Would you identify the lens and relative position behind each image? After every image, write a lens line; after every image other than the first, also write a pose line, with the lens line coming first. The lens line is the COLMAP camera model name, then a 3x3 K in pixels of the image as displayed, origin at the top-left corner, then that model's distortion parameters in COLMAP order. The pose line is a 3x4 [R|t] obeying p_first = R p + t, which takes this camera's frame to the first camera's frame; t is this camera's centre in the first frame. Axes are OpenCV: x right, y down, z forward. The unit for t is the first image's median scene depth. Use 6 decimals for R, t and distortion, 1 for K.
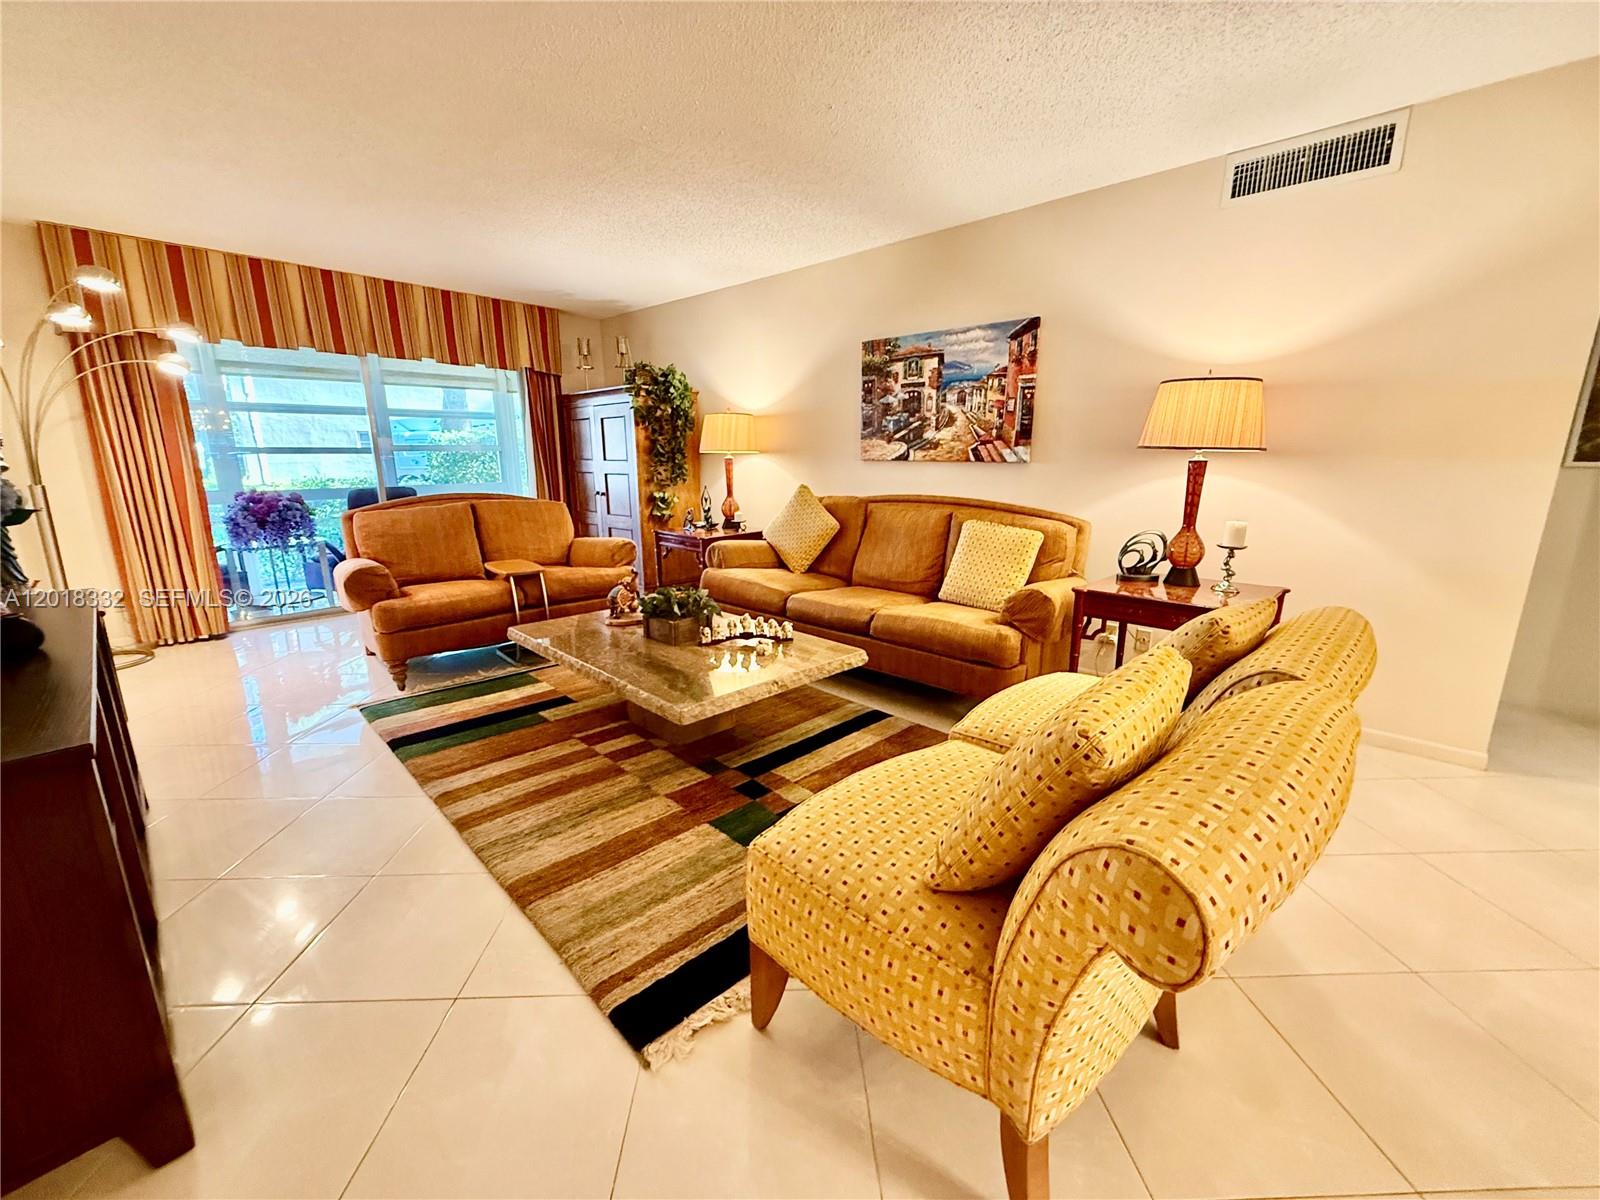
lens RADIAL K [[635.8, 0, 795.7], [0, 635.8, 598.4], [0, 0, 1]] dist [-0.000187, 0.000149]
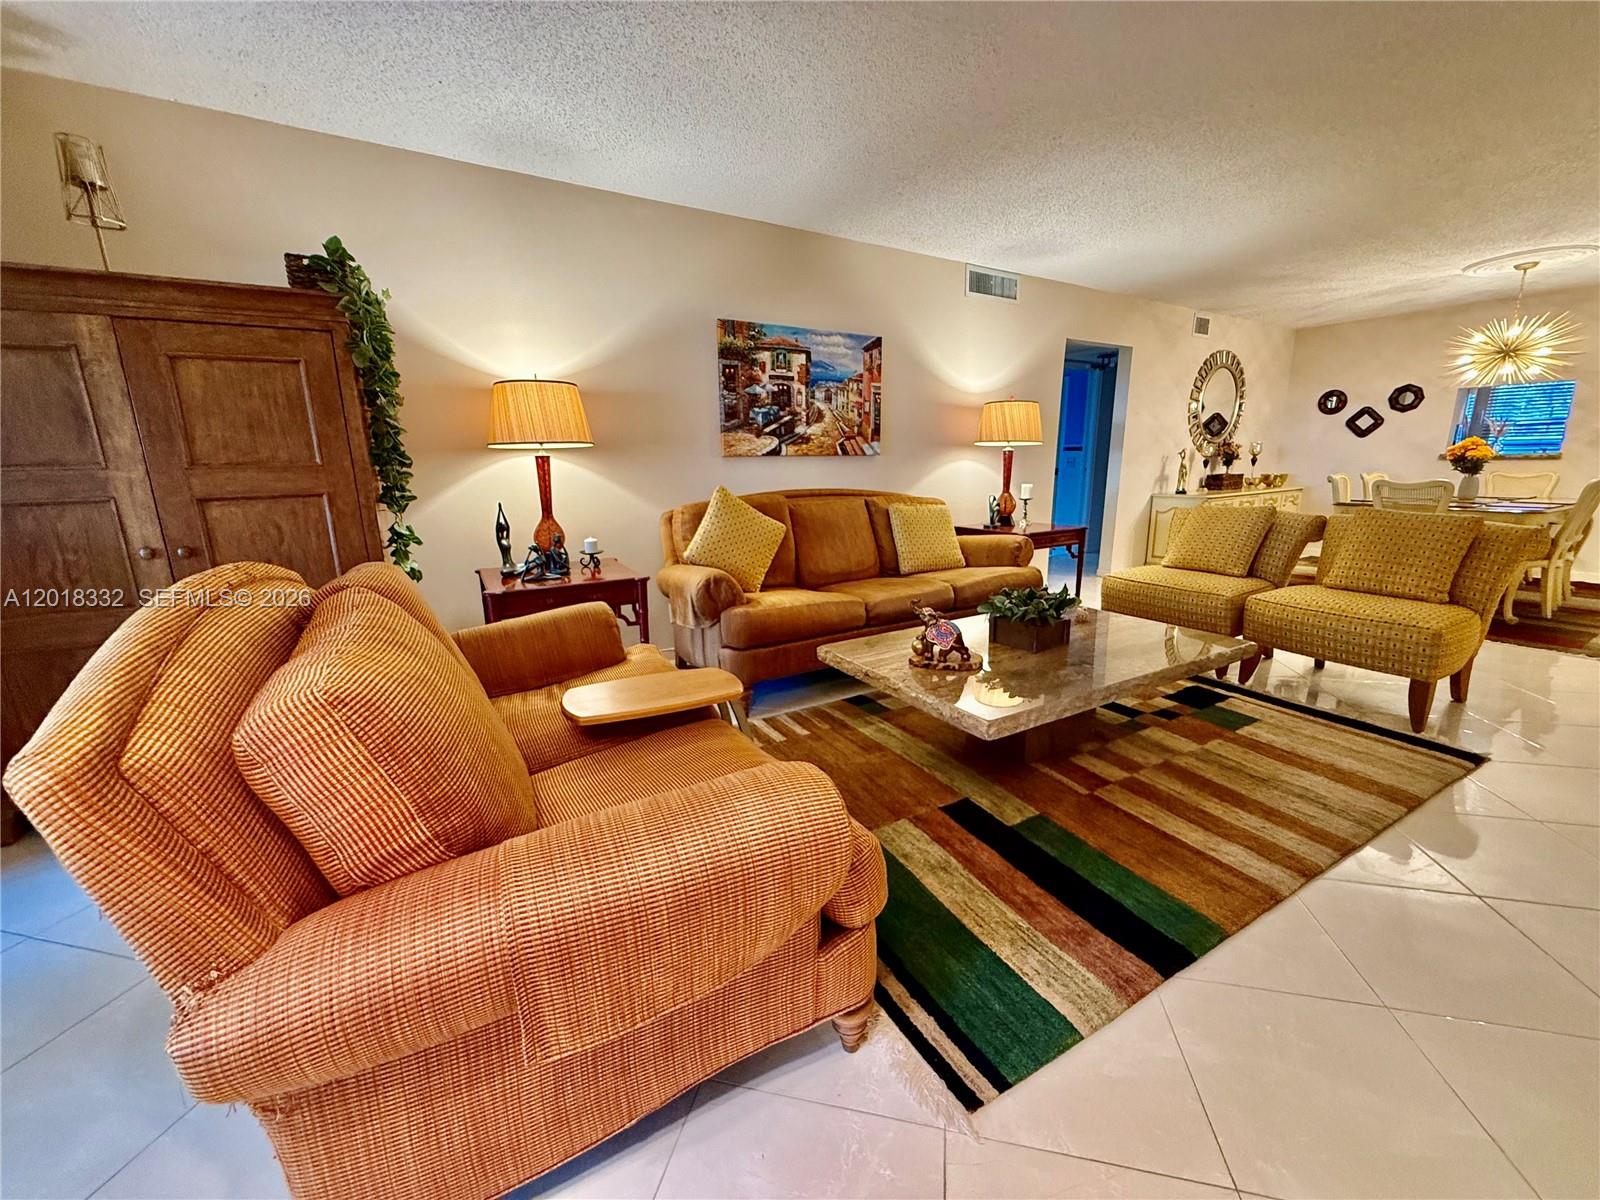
lens RADIAL K [[635.8, 0, 795.7], [0, 635.8, 598.4], [0, 0, 1]] dist [-0.000187, 0.000149]
pose [[0.259711, -0.209036, 0.942791, -0.812230], [0.230912, 0.961412, 0.149556, -0.153818], [-0.937673, 0.178860, 0.297958, 0.762301]]
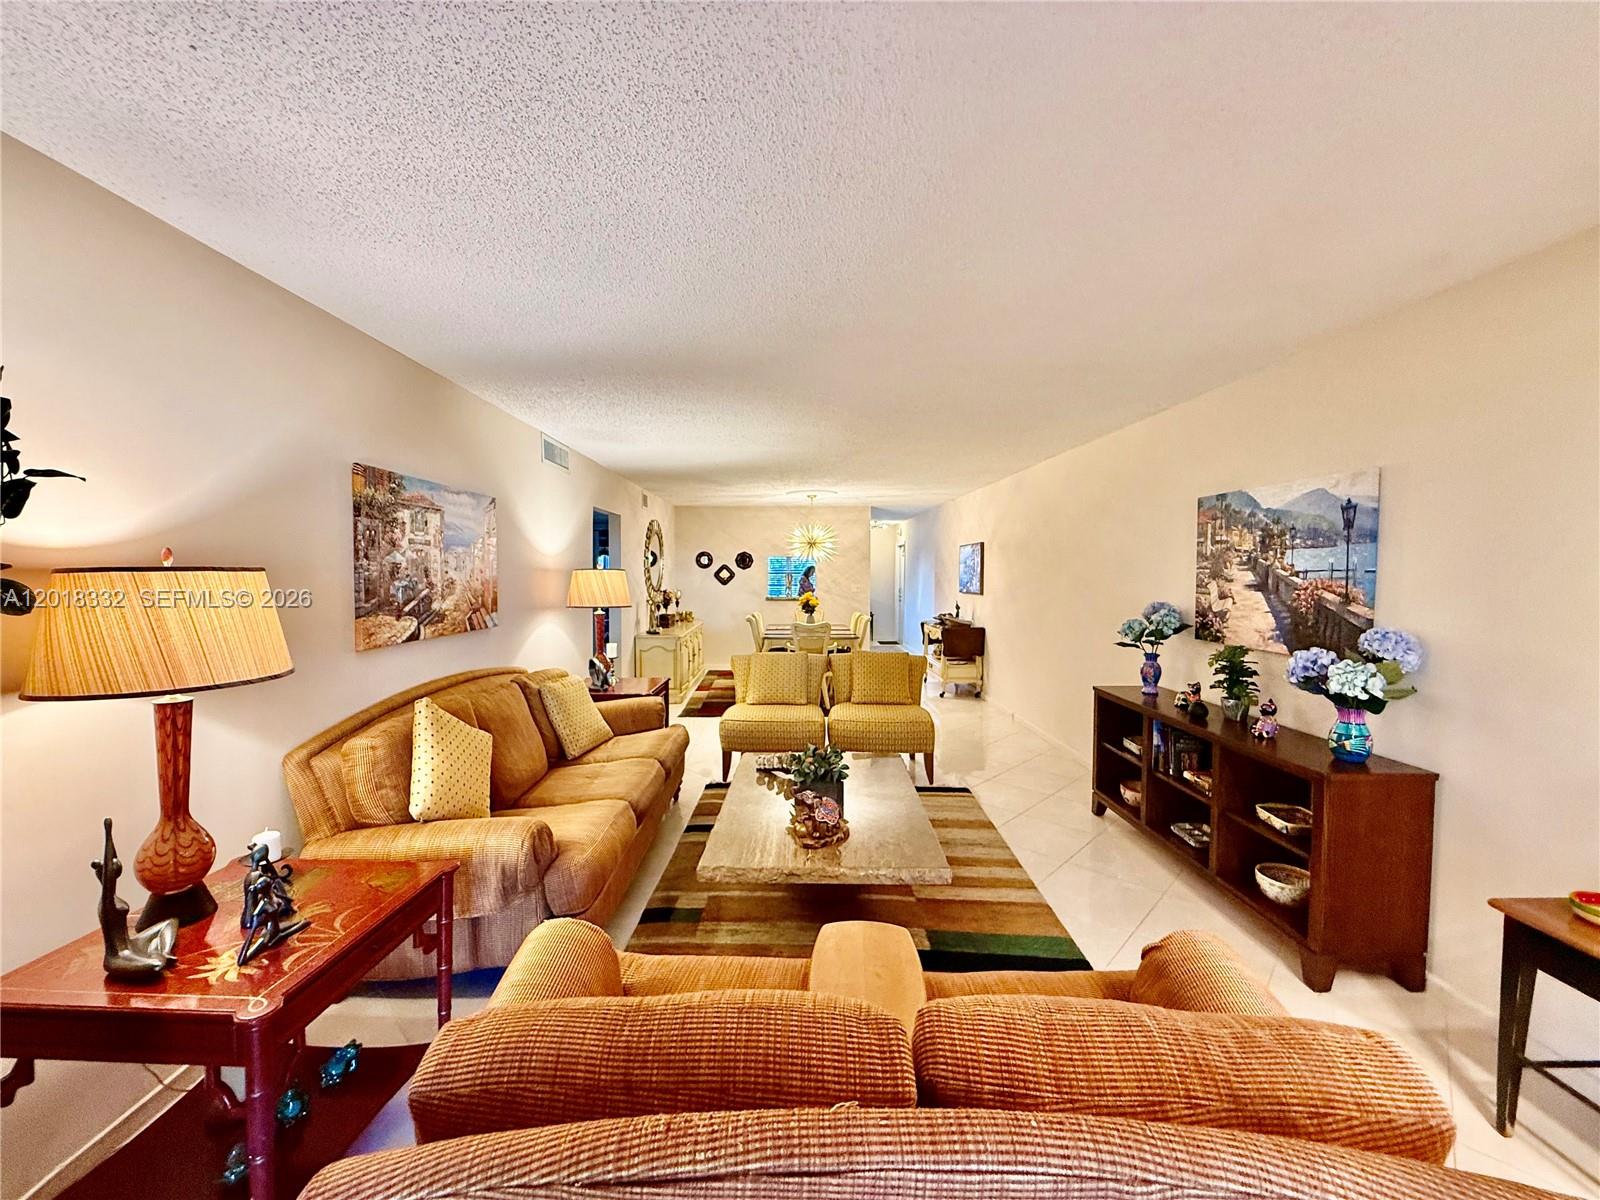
lens RADIAL K [[635.8, 0, 795.7], [0, 635.8, 598.4], [0, 0, 1]] dist [-0.000187, 0.000149]
pose [[-0.689053, -0.030006, 0.724089, -0.680613], [0.162672, 0.967243, 0.194882, -0.351069], [-0.706218, 0.252073, -0.661601, 1.220341]]
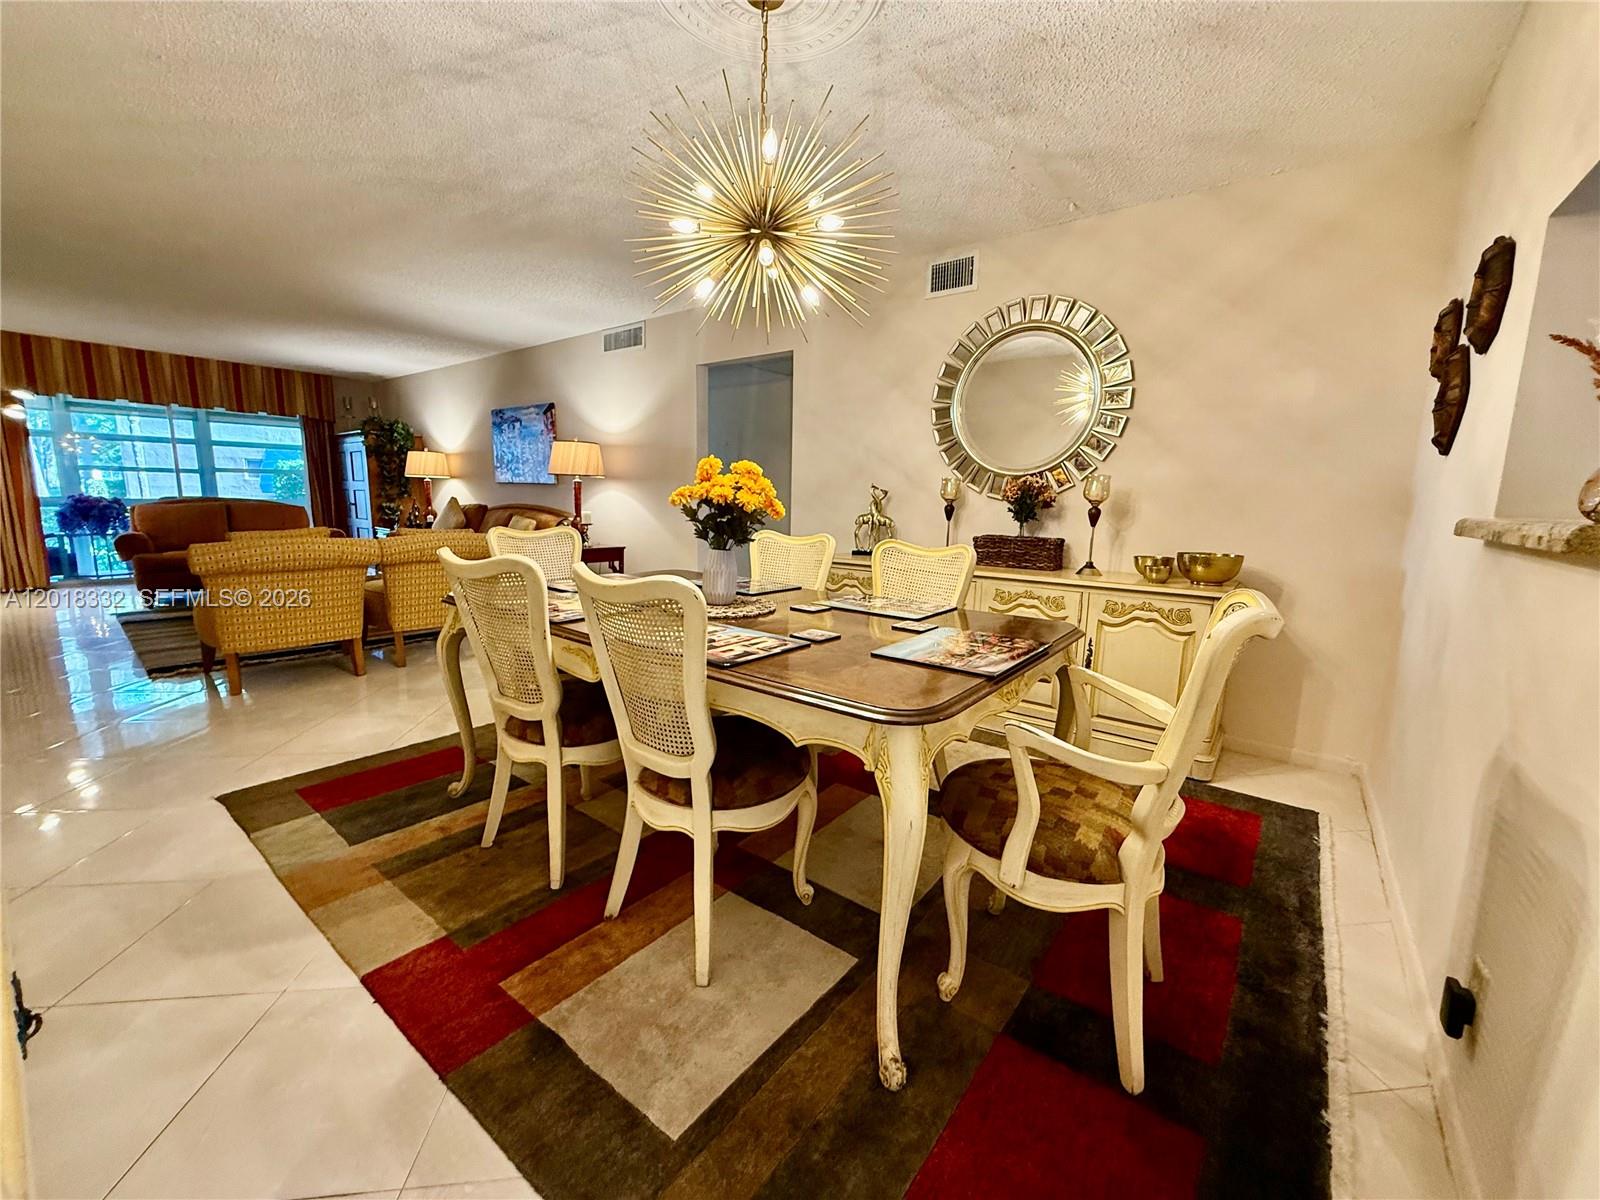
lens RADIAL K [[638.9, 0, 795.8], [0, 638.9, 597.5], [0, 0, 1]] dist [0.000787, -0.000002]
pose [[0.996370, 0.010147, 0.084516, 0.796263], [-0.004676, 0.997895, -0.064680, 0.185910], [-0.084994, 0.064050, 0.994321, -0.697764]]
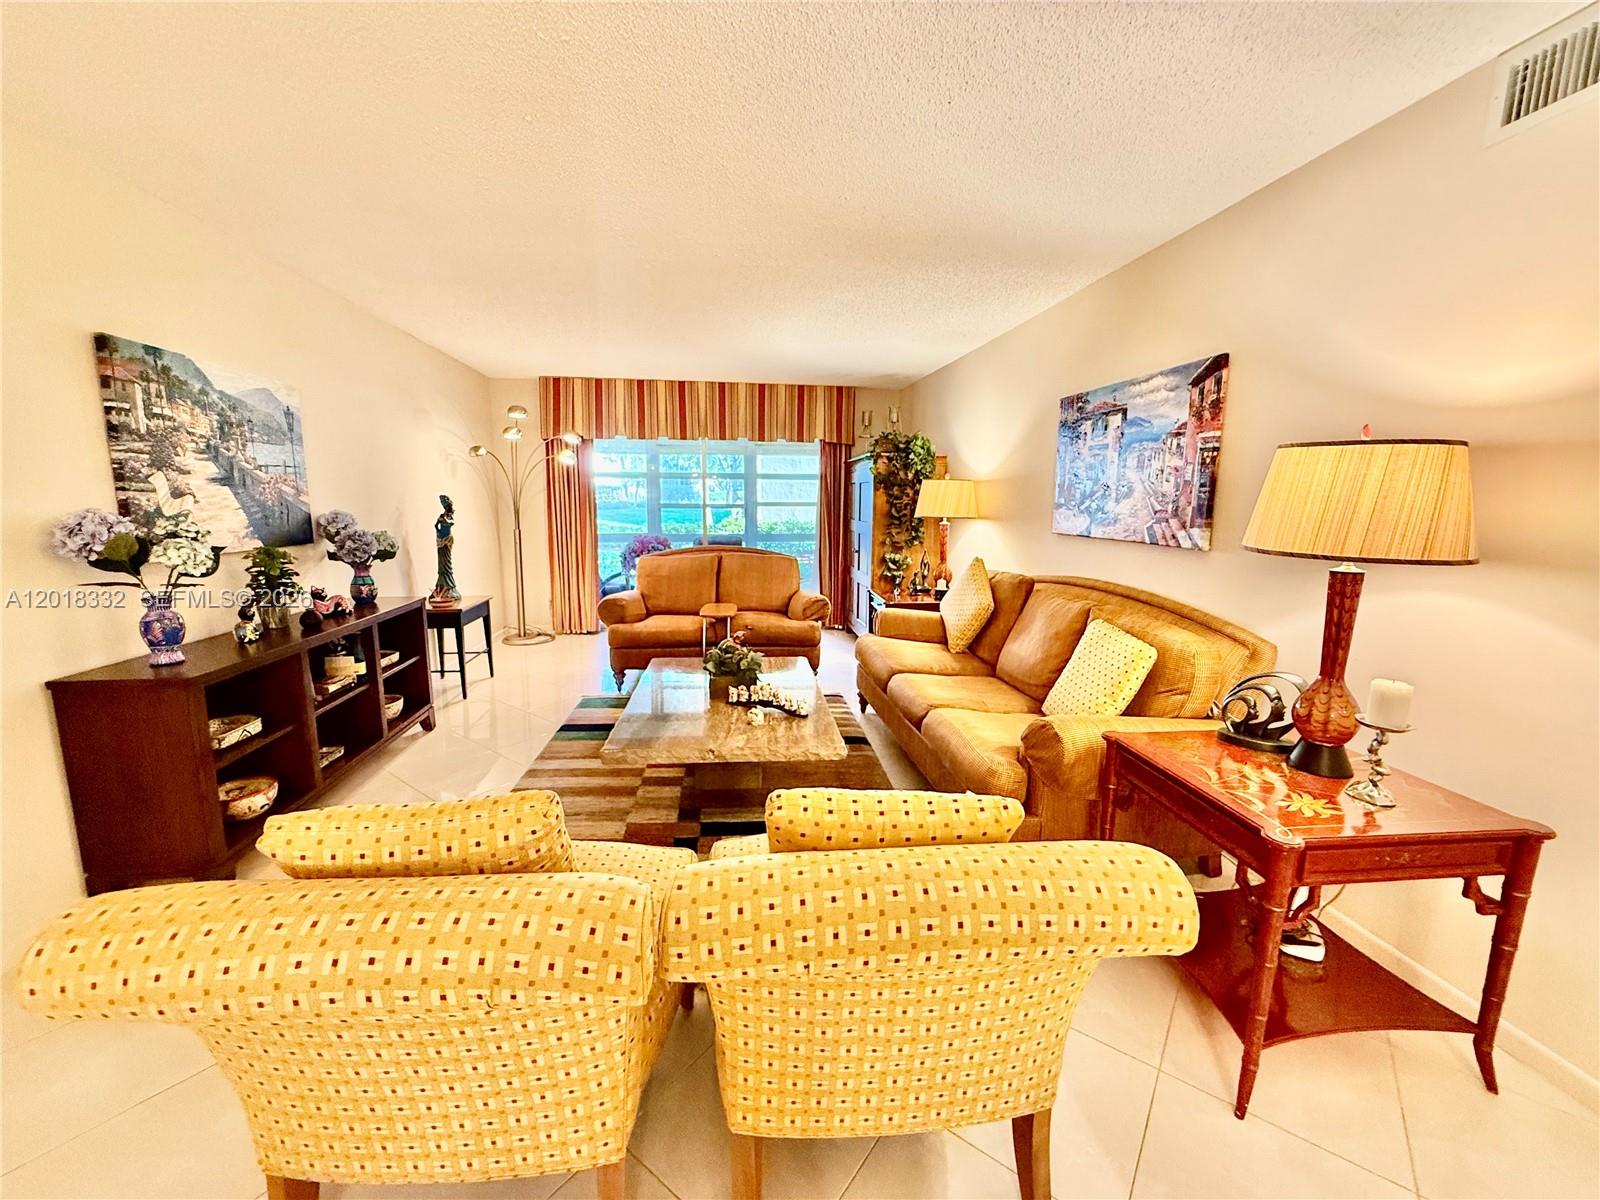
lens RADIAL K [[638.9, 0, 795.8], [0, 638.9, 597.5], [0, 0, 1]] dist [0.000787, -0.000002]
pose [[0.772647, 0.104401, -0.626192, 0.425748], [-0.149771, 0.988519, -0.019991, -0.070548], [0.616915, 0.109232, 0.779413, 0.141263]]
